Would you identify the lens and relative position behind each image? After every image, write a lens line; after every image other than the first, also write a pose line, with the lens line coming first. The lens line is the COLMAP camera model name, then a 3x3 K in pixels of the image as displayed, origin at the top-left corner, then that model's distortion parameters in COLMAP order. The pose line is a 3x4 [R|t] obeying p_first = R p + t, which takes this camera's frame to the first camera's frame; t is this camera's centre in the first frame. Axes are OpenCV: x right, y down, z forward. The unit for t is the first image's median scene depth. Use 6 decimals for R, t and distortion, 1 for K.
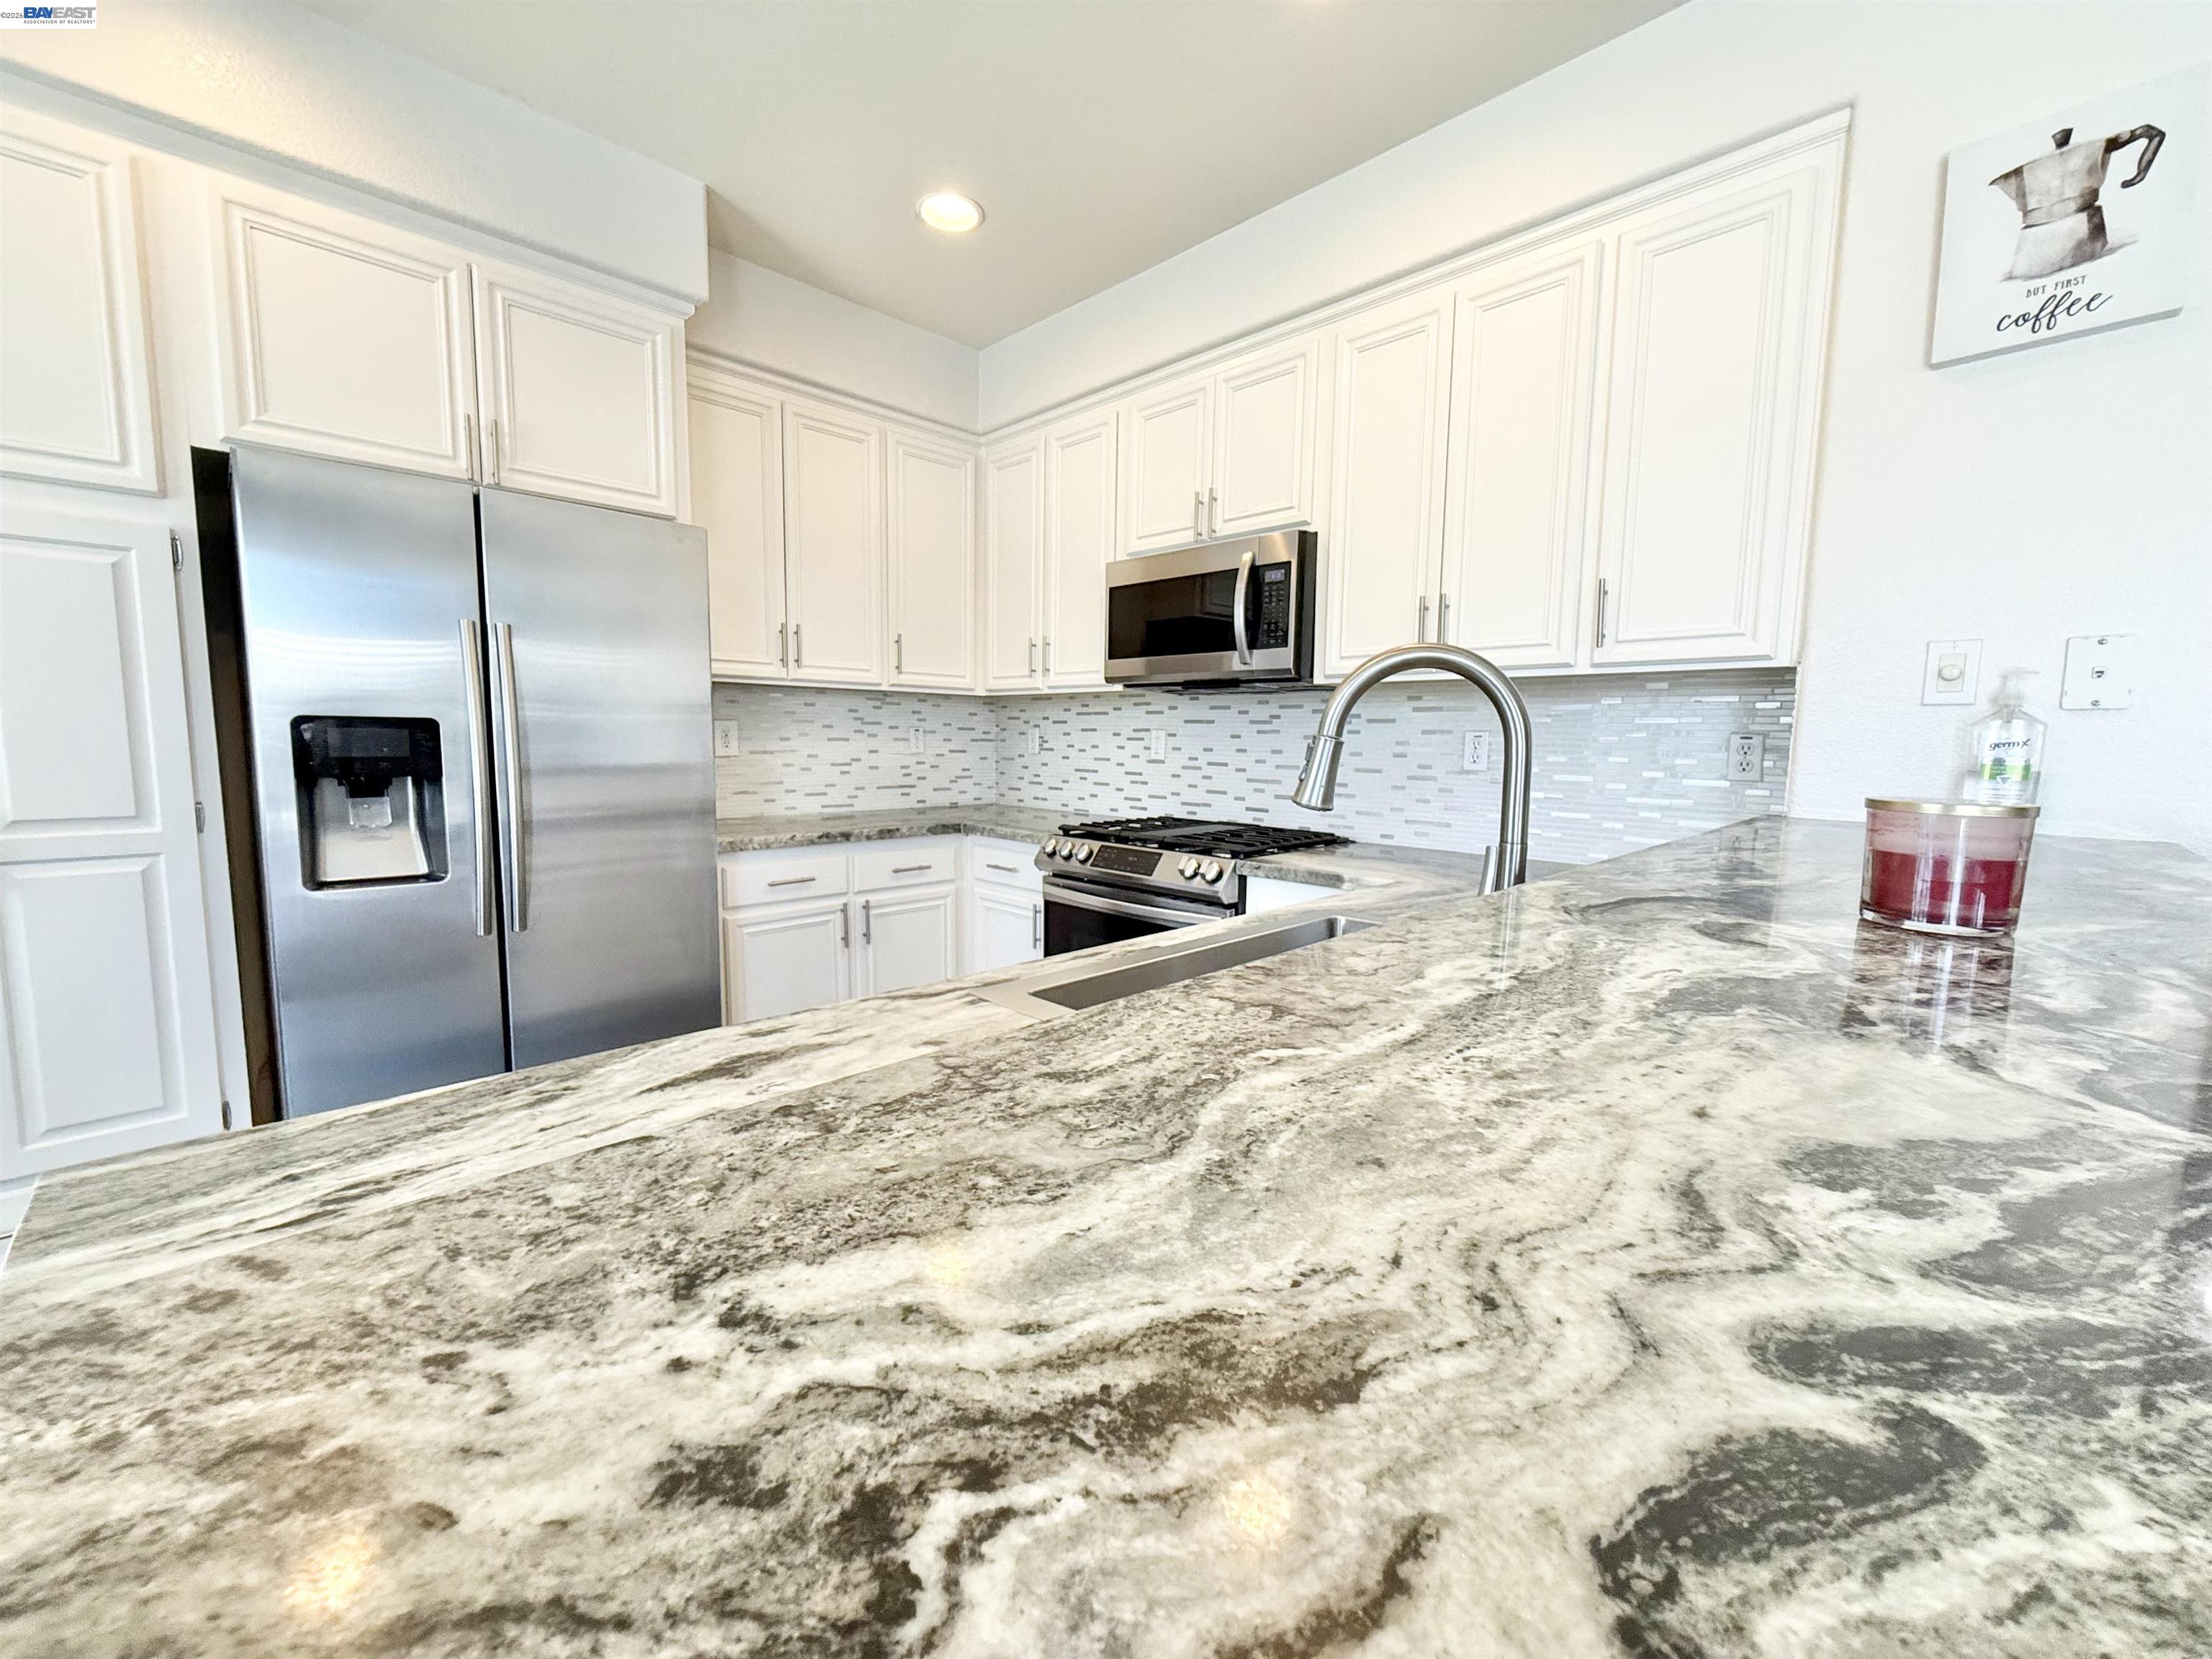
lens RADIAL K [[881.6, 0, 1101.3], [0, 881.6, 827.9], [0, 0, 1]] dist [0.000630, 0.000106]
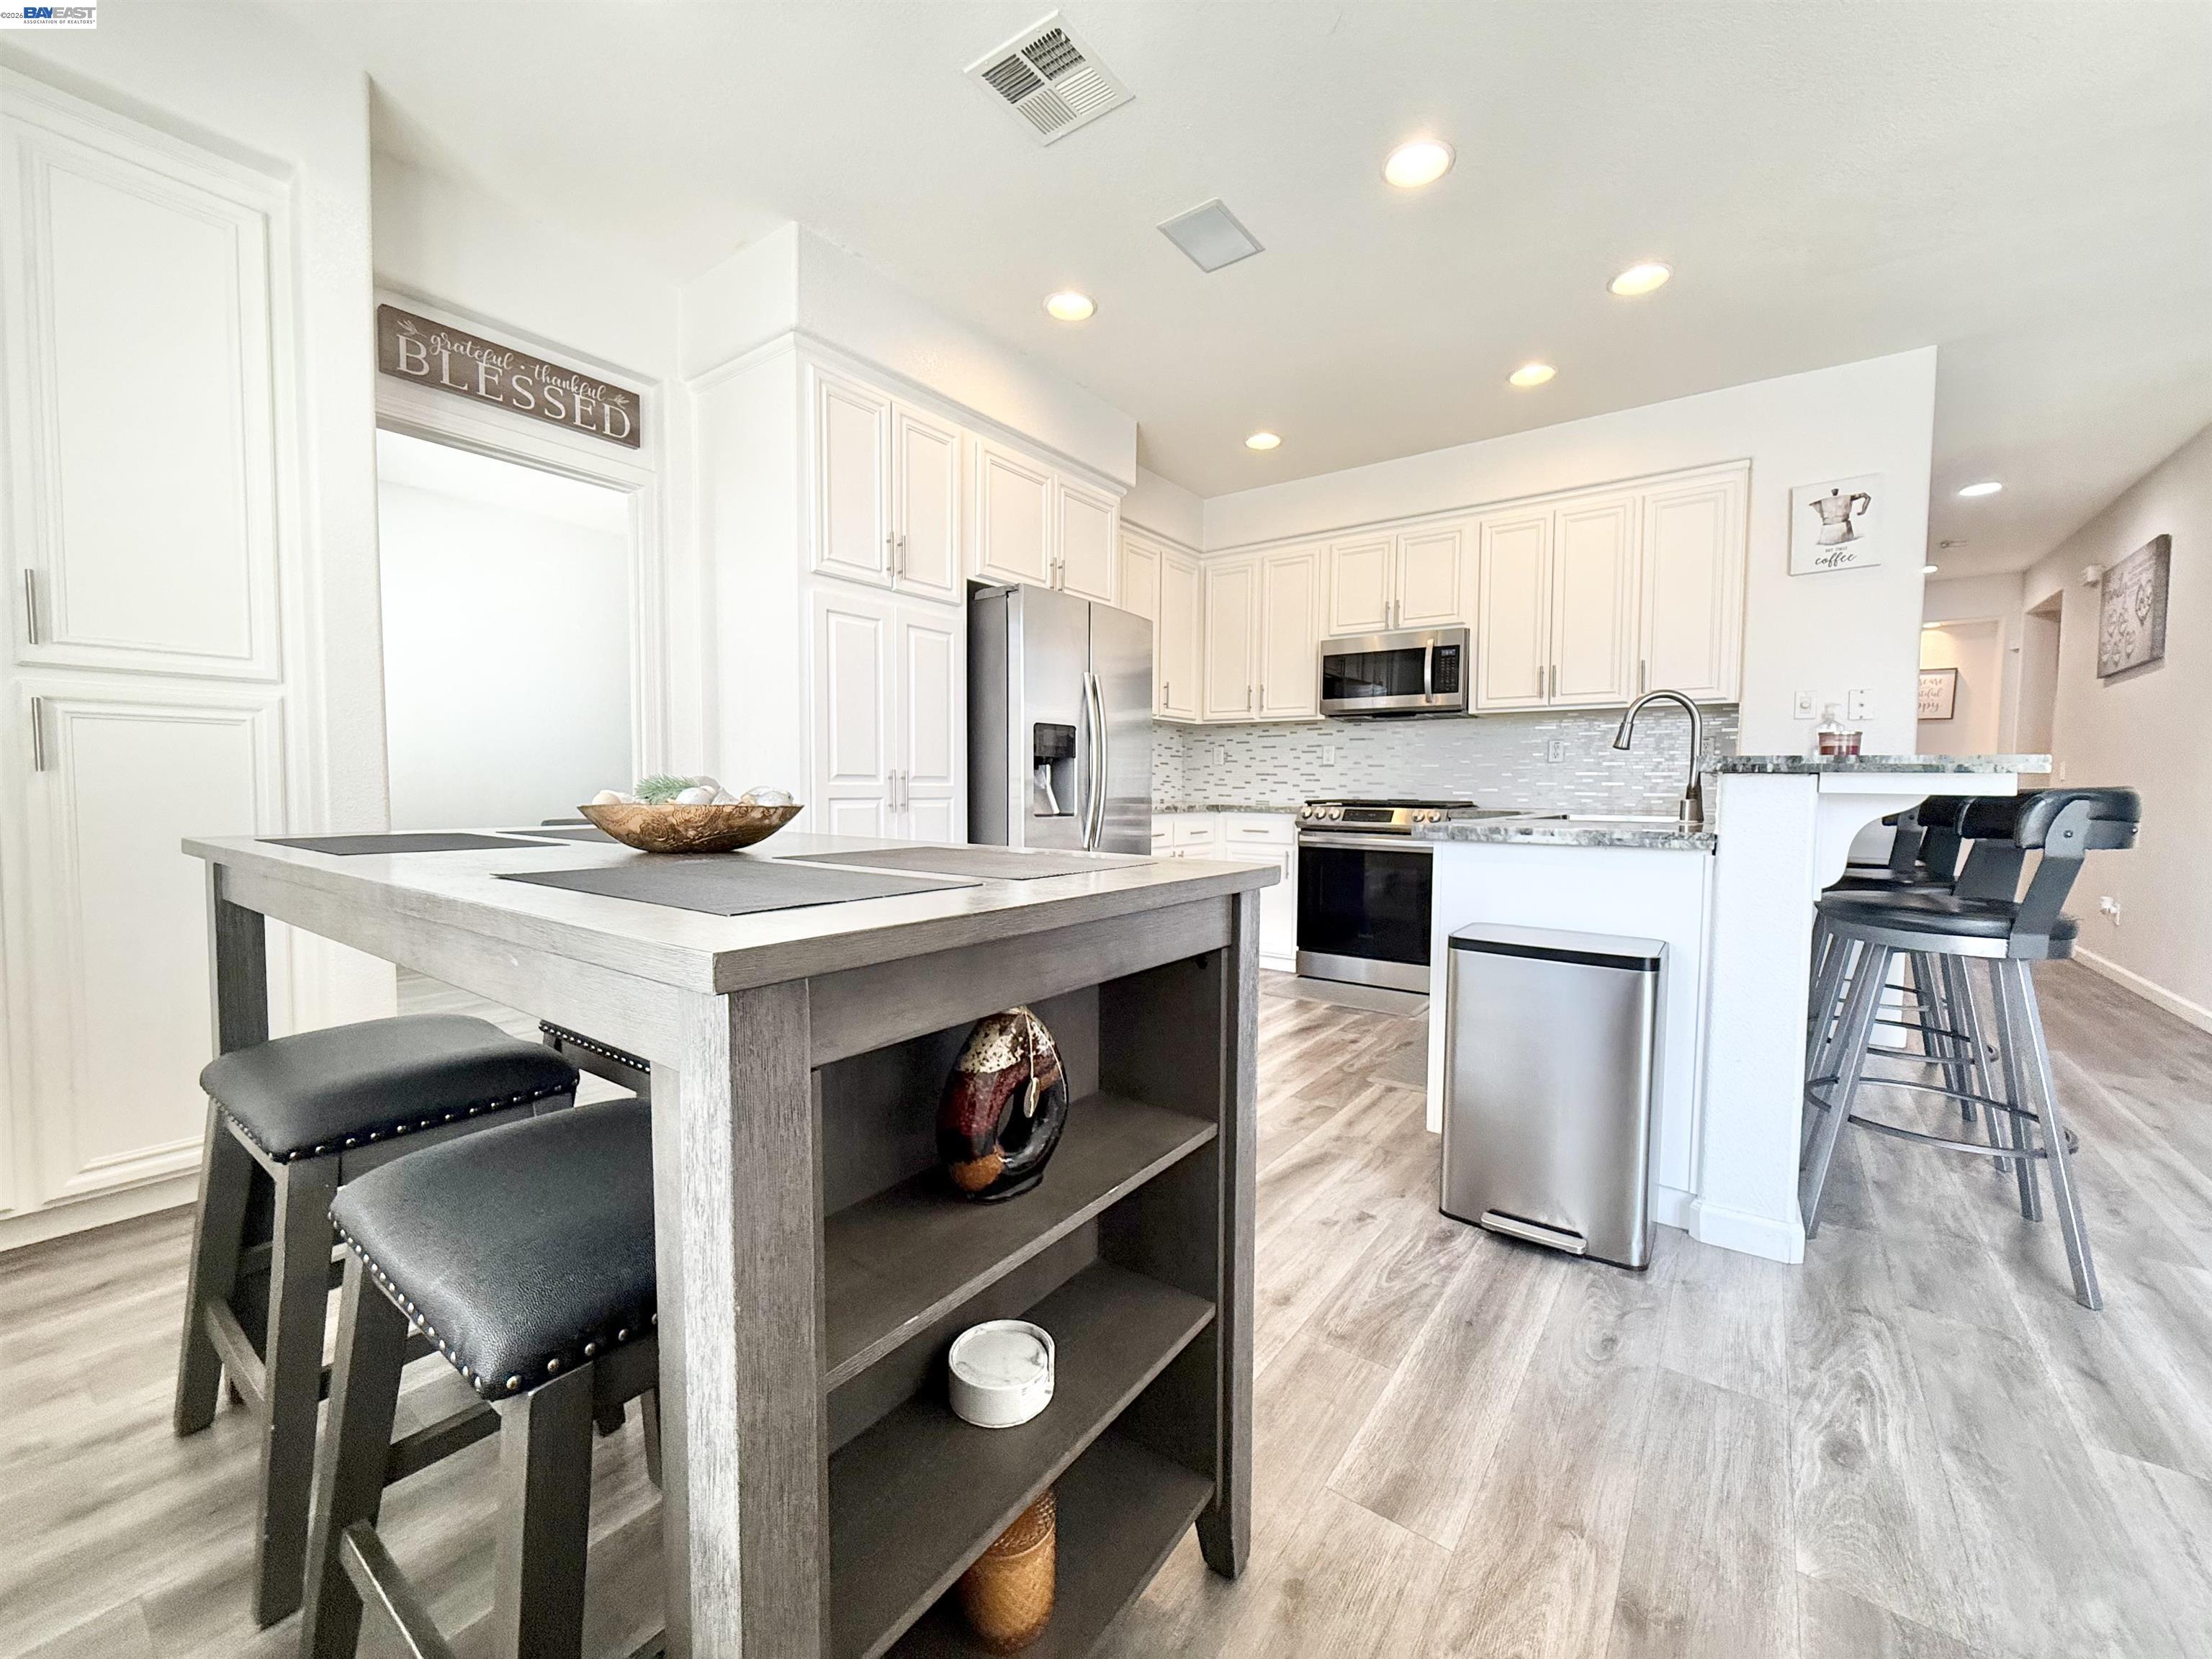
lens RADIAL K [[881.6, 0, 1098.0], [0, 881.6, 832.7], [0, 0, 1]] dist [0.000630, 0.000106]
pose [[0.987946, -0.014599, 0.154112, -0.757461], [0.022005, 0.998678, -0.046459, 0.138213], [-0.153230, 0.049290, 0.986961, -0.605697]]
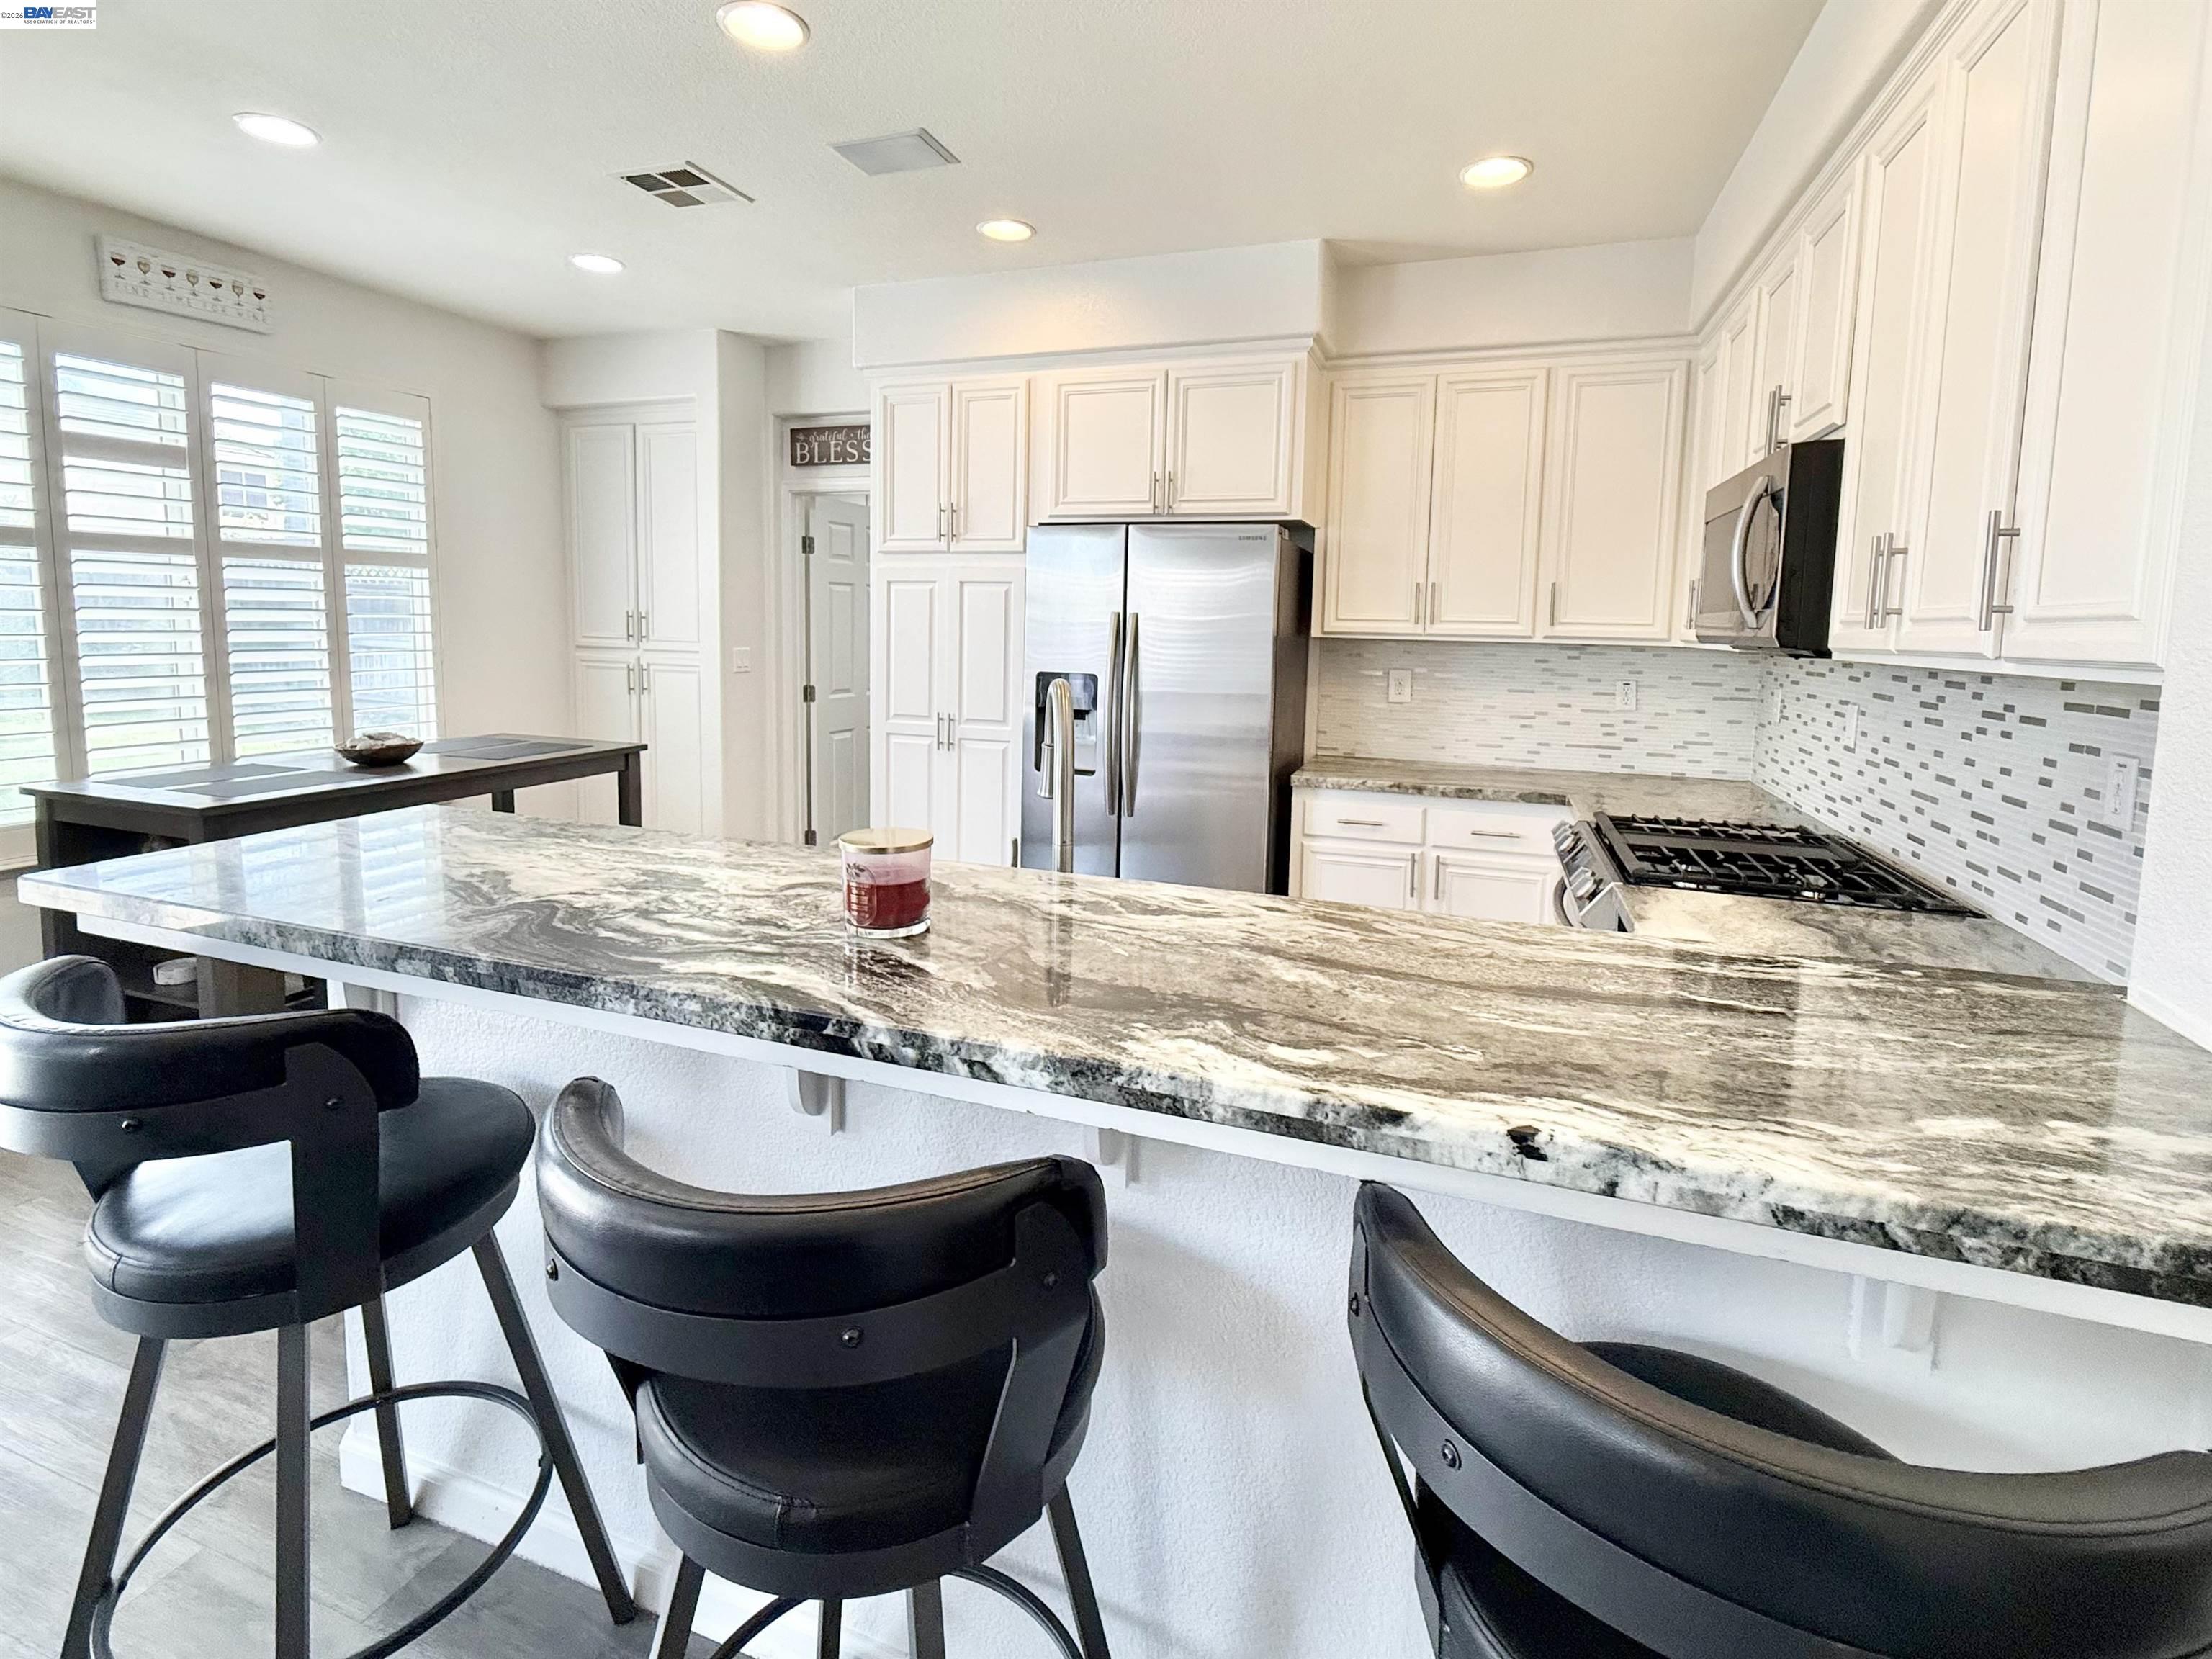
lens RADIAL K [[1050.3, 0, 1076.3], [0, 1050.3, 726.5], [0, 0, 1]] dist [-0.026062, -0.000725]
pose [[0.421708, 0.082566, -0.902965, 0.720050], [-0.108335, 0.993300, 0.040231, -0.077671], [0.900237, 0.080857, 0.427827, 0.125057]]
